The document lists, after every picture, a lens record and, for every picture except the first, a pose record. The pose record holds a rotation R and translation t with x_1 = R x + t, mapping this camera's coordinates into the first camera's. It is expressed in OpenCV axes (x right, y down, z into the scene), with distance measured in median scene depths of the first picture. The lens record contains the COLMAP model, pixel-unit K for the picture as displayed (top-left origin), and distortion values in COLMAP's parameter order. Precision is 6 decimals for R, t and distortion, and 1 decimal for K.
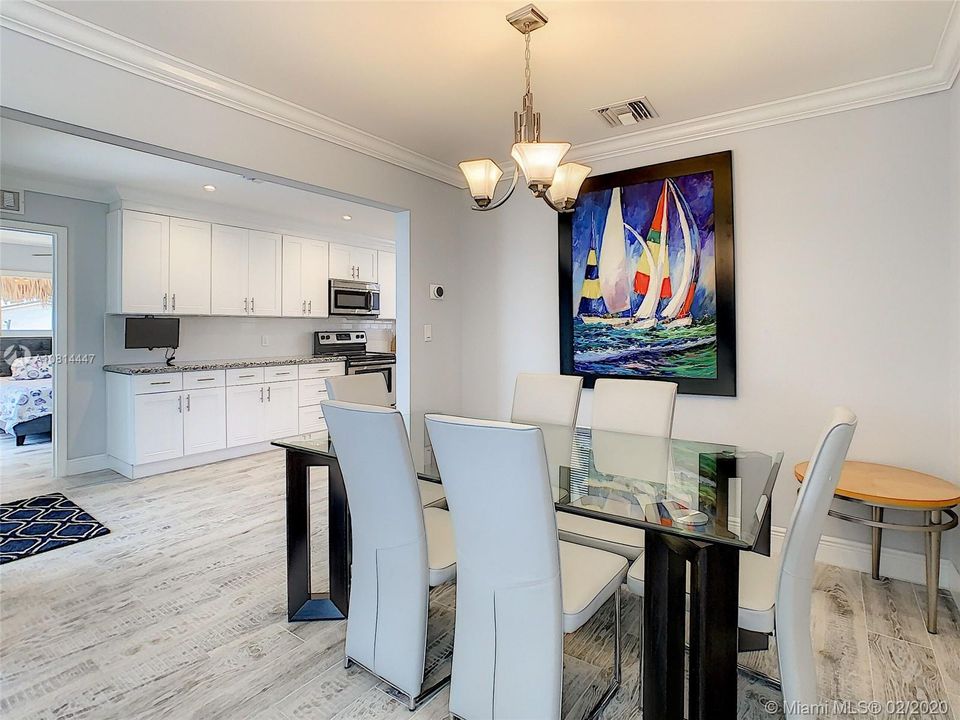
lens RADIAL K [[500.9, 0, 477.4], [0, 500.9, 352.0], [0, 0, 1]] dist [-0.001926, -0.000218]
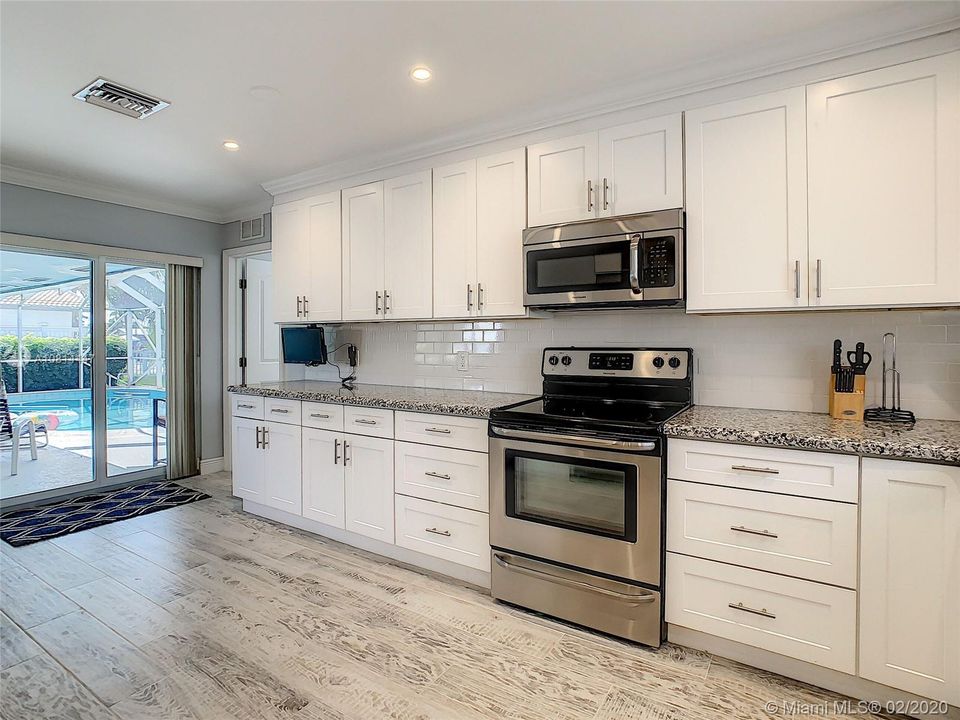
lens RADIAL K [[500.9, 0, 477.4], [0, 500.9, 352.0], [0, 0, 1]] dist [-0.001926, -0.000218]
pose [[0.036647, 0.035402, -0.998701, 0.140248], [-0.039586, 0.998639, 0.033948, -0.049303], [0.998544, 0.038290, 0.037999, 0.916144]]
